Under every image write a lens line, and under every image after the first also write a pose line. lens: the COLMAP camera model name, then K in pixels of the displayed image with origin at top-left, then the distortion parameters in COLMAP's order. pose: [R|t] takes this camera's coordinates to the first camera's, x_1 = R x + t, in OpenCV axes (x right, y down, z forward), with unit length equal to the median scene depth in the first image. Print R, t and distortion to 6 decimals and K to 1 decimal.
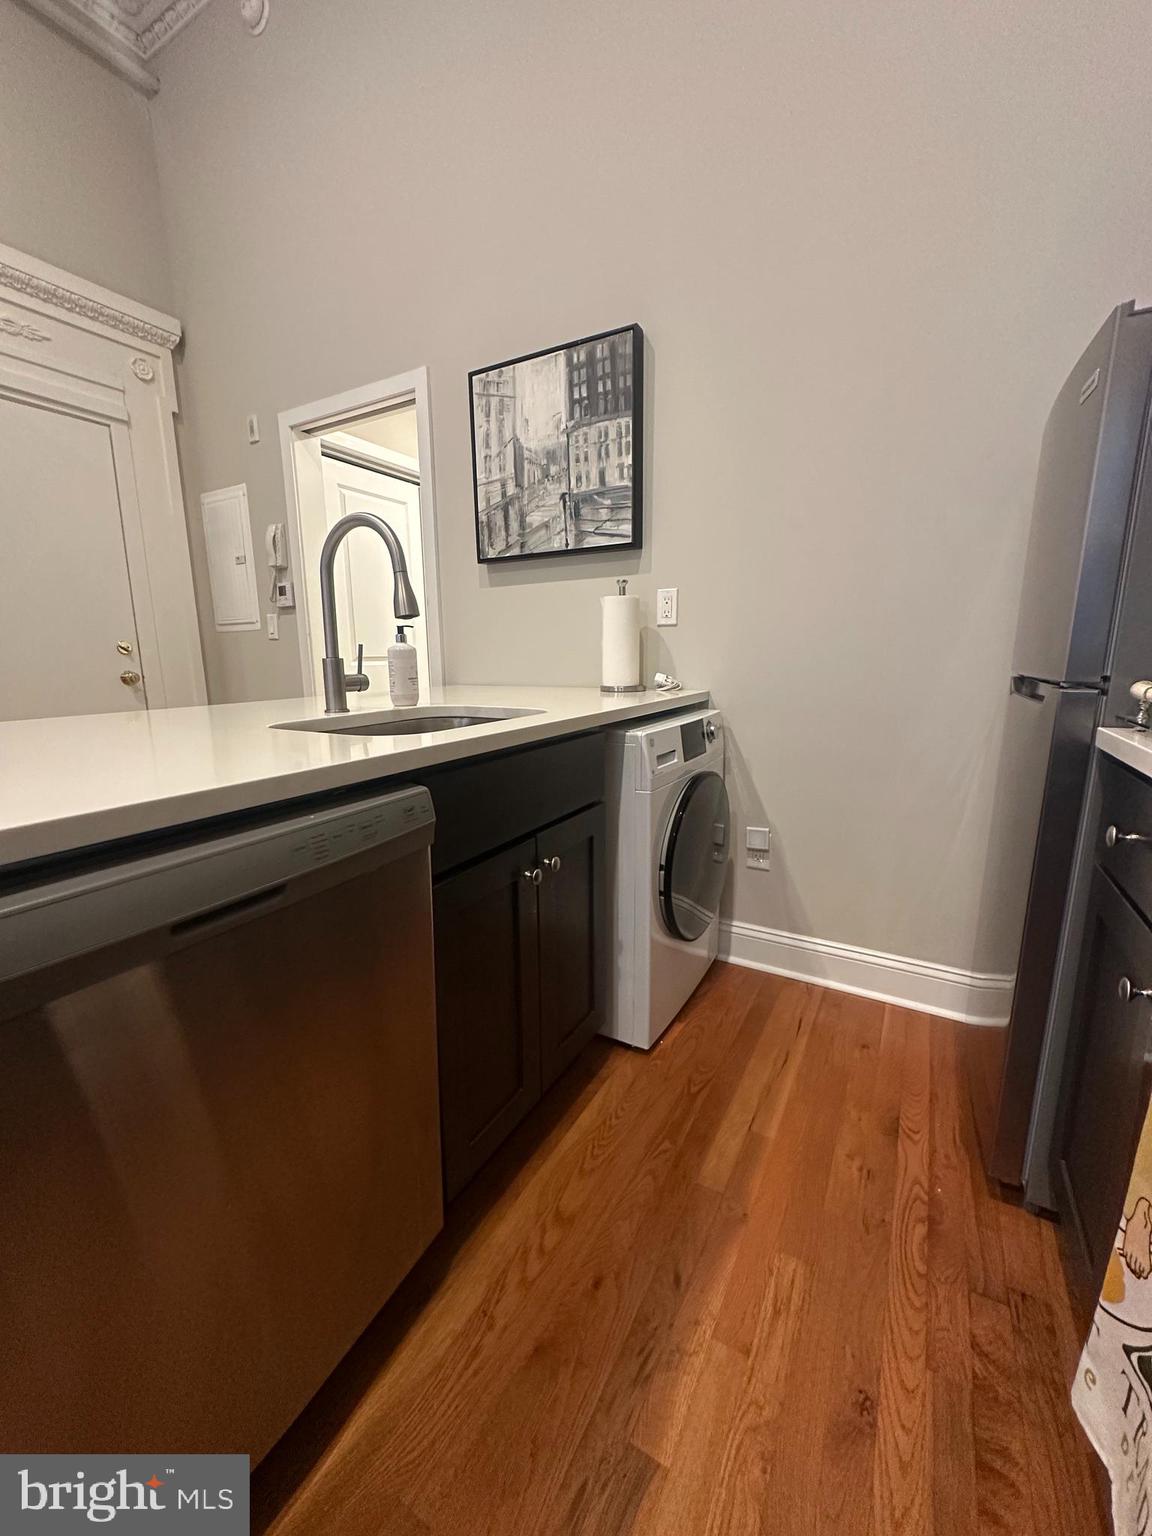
lens RADIAL K [[611.1, 0, 576.8], [0, 611.1, 765.4], [0, 0, 1]] dist [-0.003977, 0.001288]
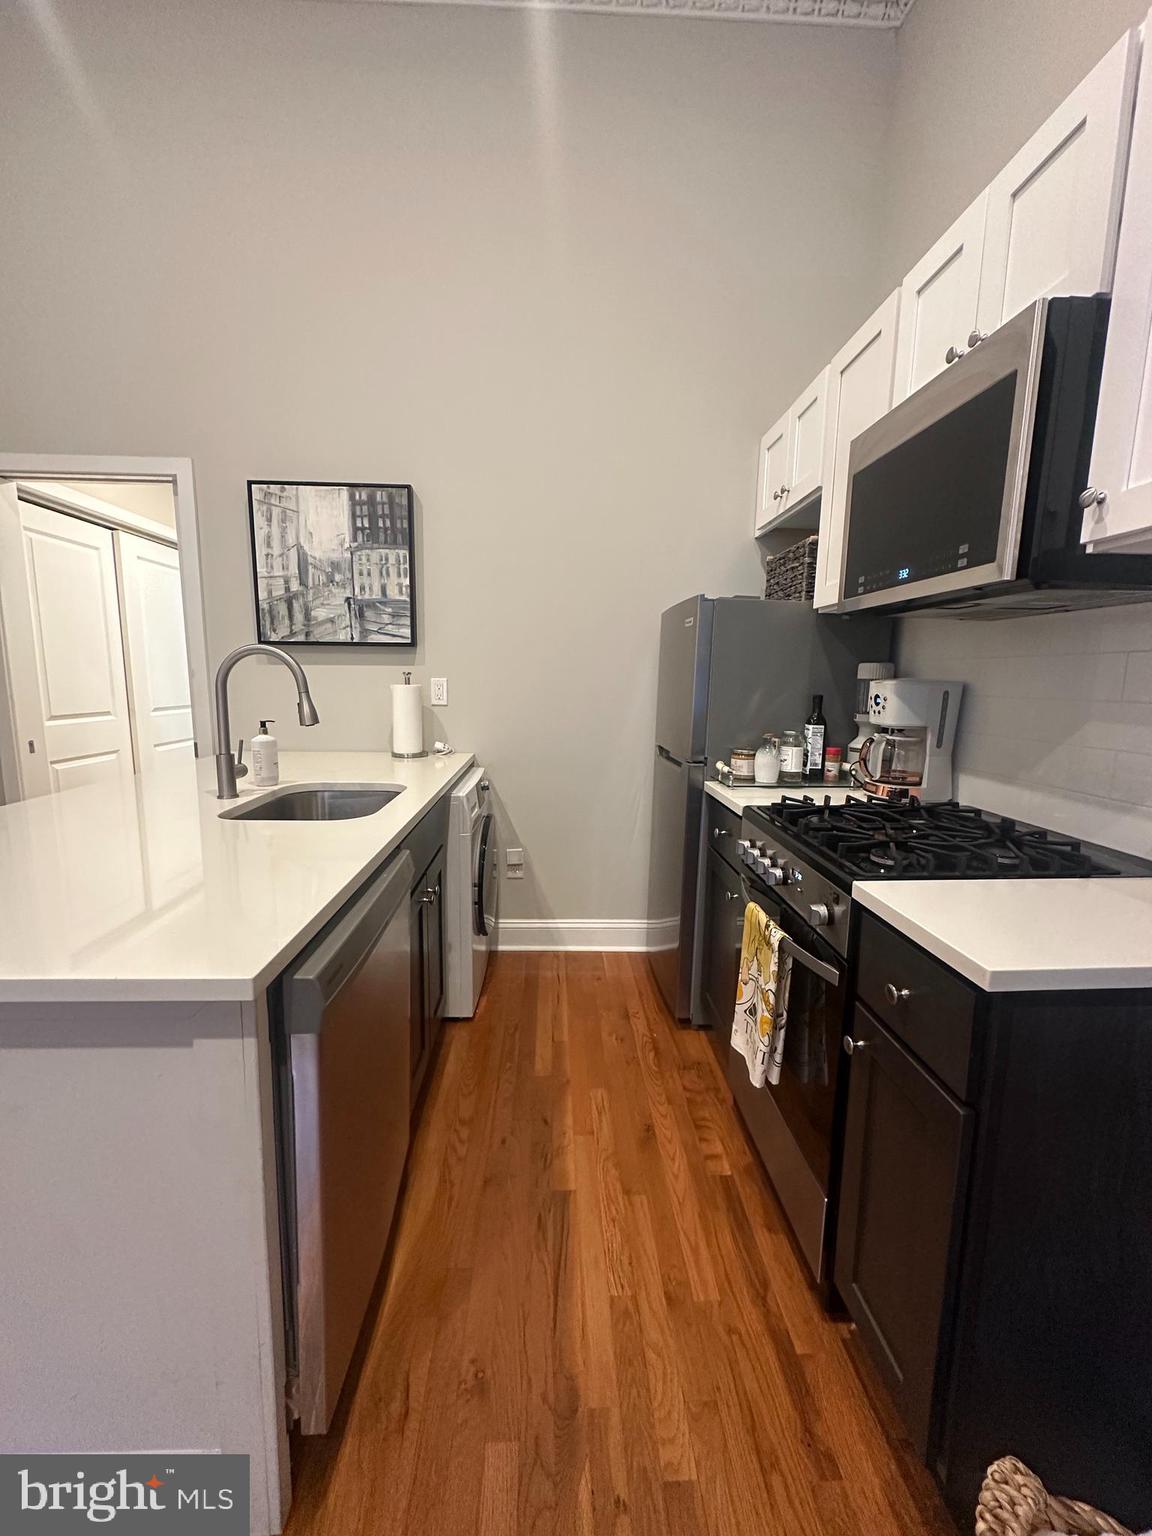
lens RADIAL K [[611.1, 0, 577.6], [0, 611.1, 764.9], [0, 0, 1]] dist [-0.003977, 0.001288]
pose [[0.844566, -0.054053, 0.532716, -0.318901], [0.074102, 0.997117, -0.016307, -0.057477], [-0.530299, 0.053247, 0.846137, -0.279638]]
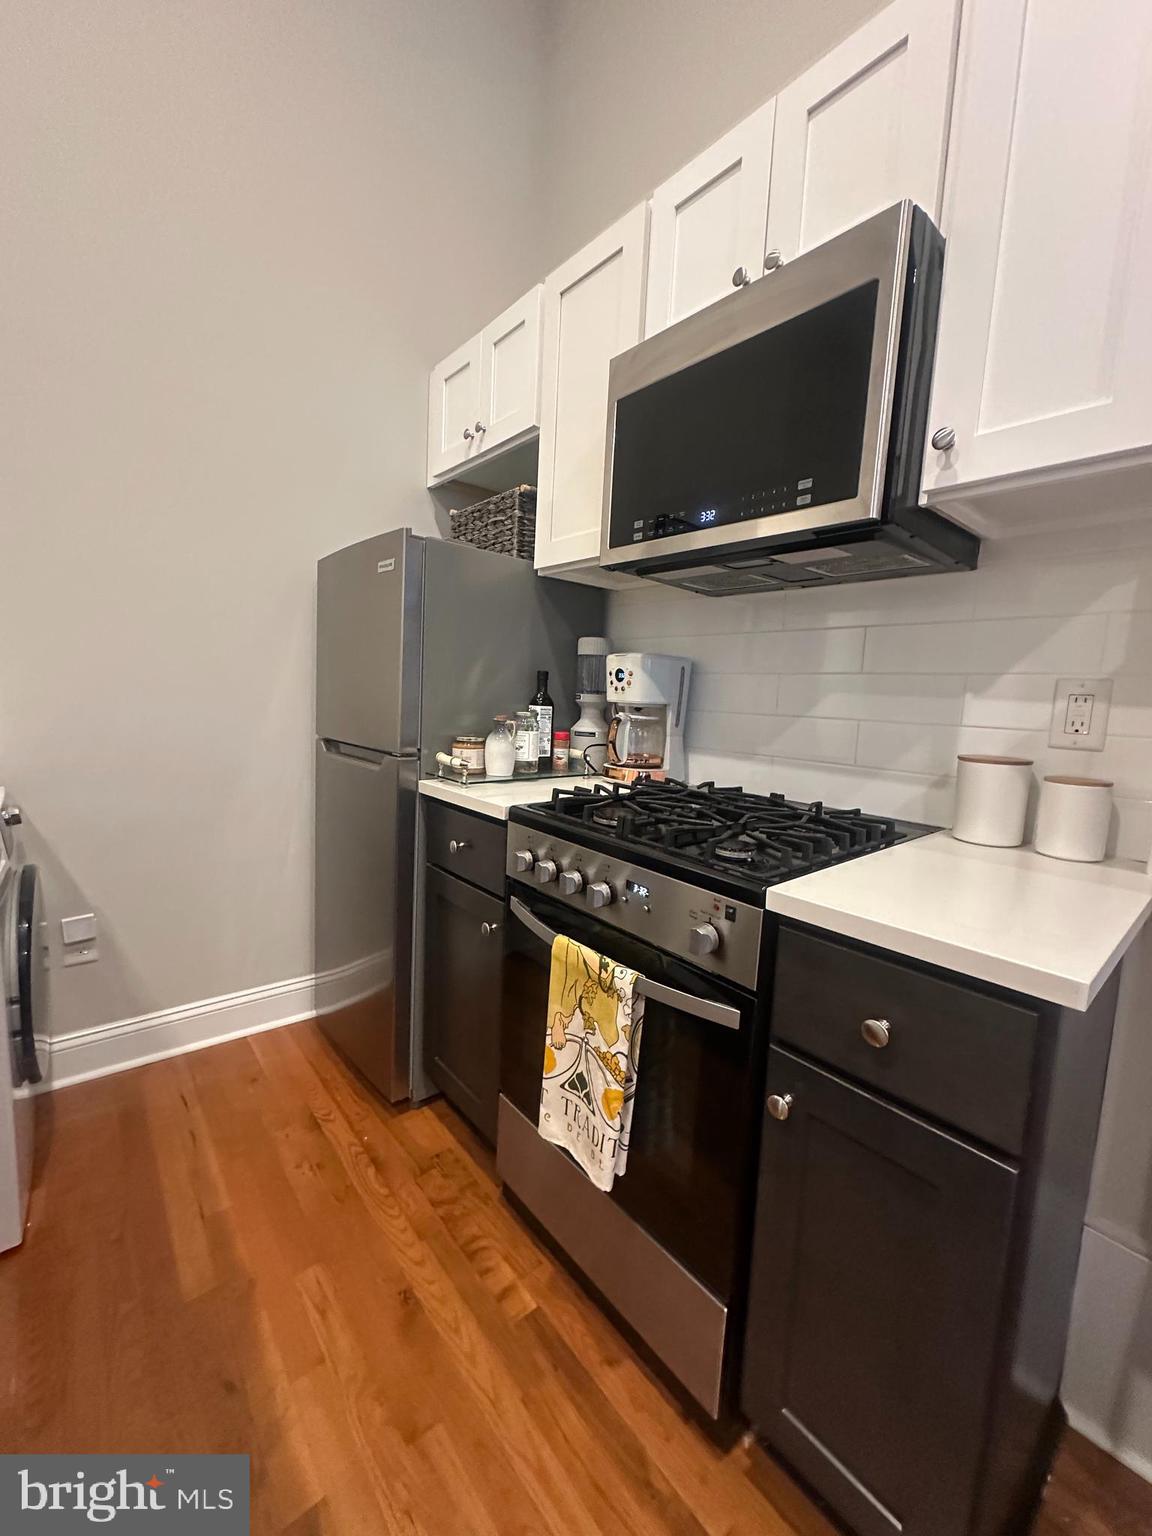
lens RADIAL K [[611.1, 0, 577.5], [0, 611.1, 765.7], [0, 0, 1]] dist [-0.003977, 0.001288]
pose [[0.342495, -0.085025, 0.935664, -0.245603], [0.122800, 0.991404, 0.045140, -0.059623], [-0.931460, 0.099440, 0.349992, 0.023046]]
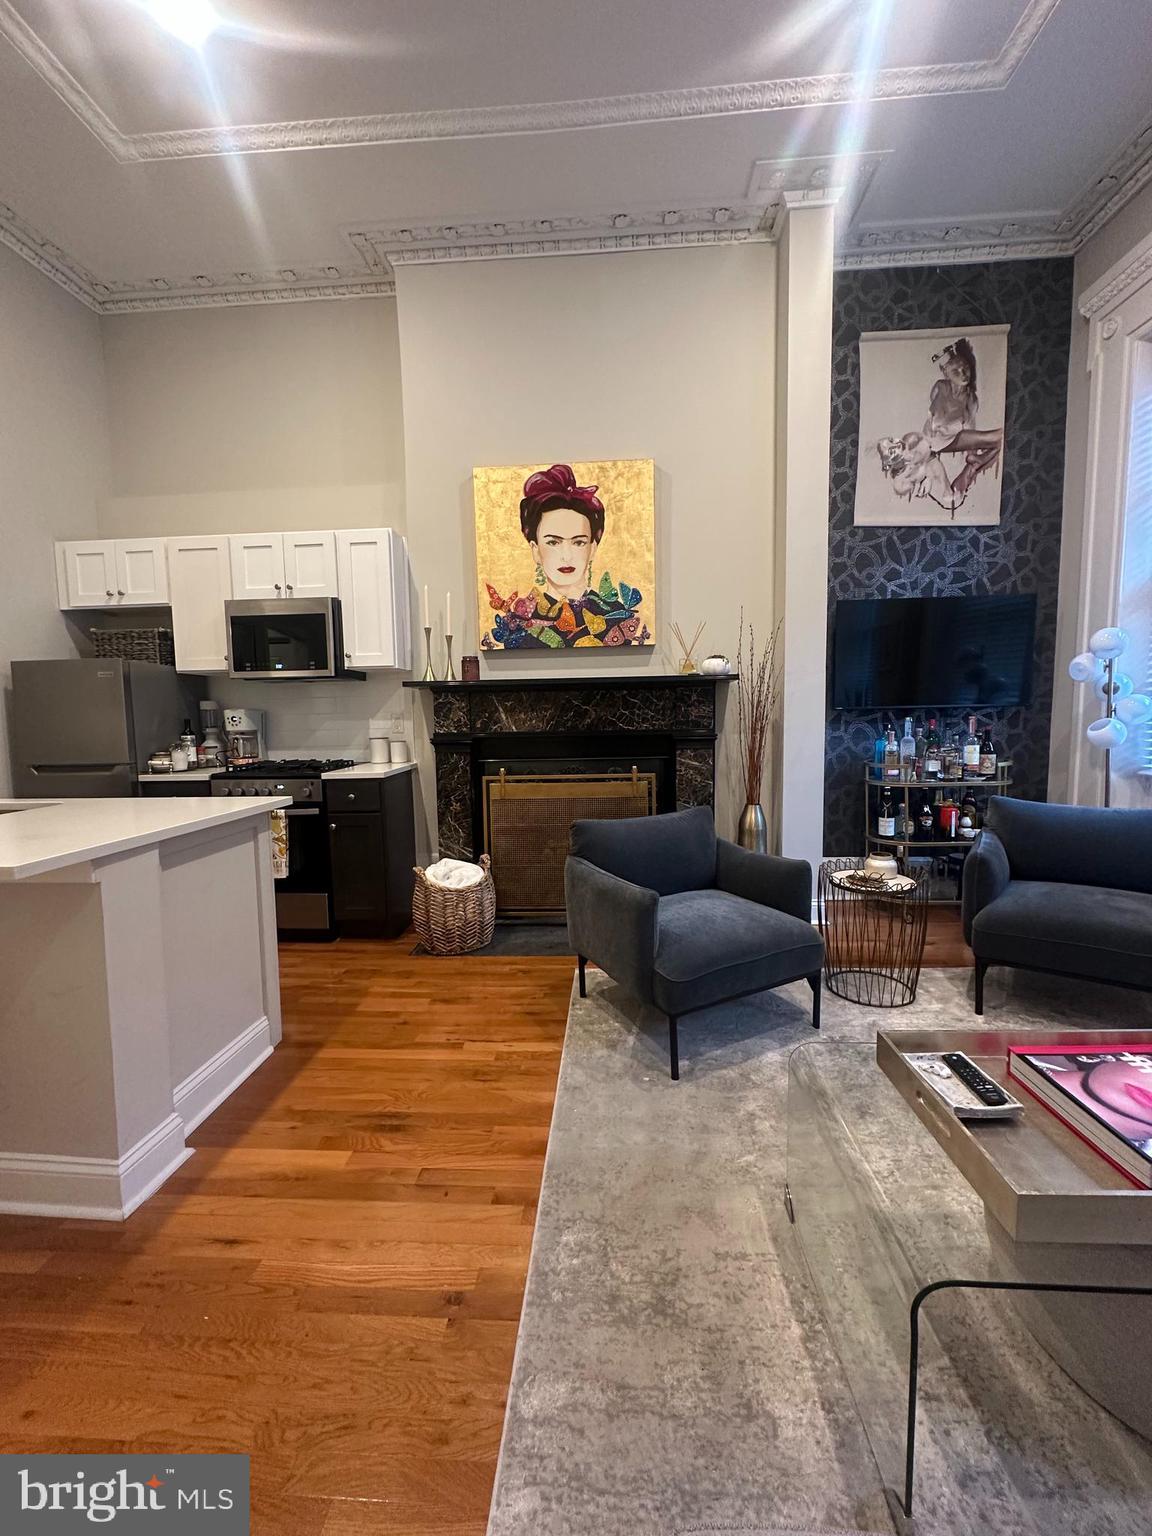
lens RADIAL K [[611.1, 0, 576.4], [0, 611.1, 764.5], [0, 0, 1]] dist [-0.003977, 0.001288]
pose [[-0.433971, -0.057145, 0.899113, -1.568999], [0.189279, 0.969929, 0.153004, -0.087434], [-0.880820, 0.236582, -0.410104, 0.118481]]
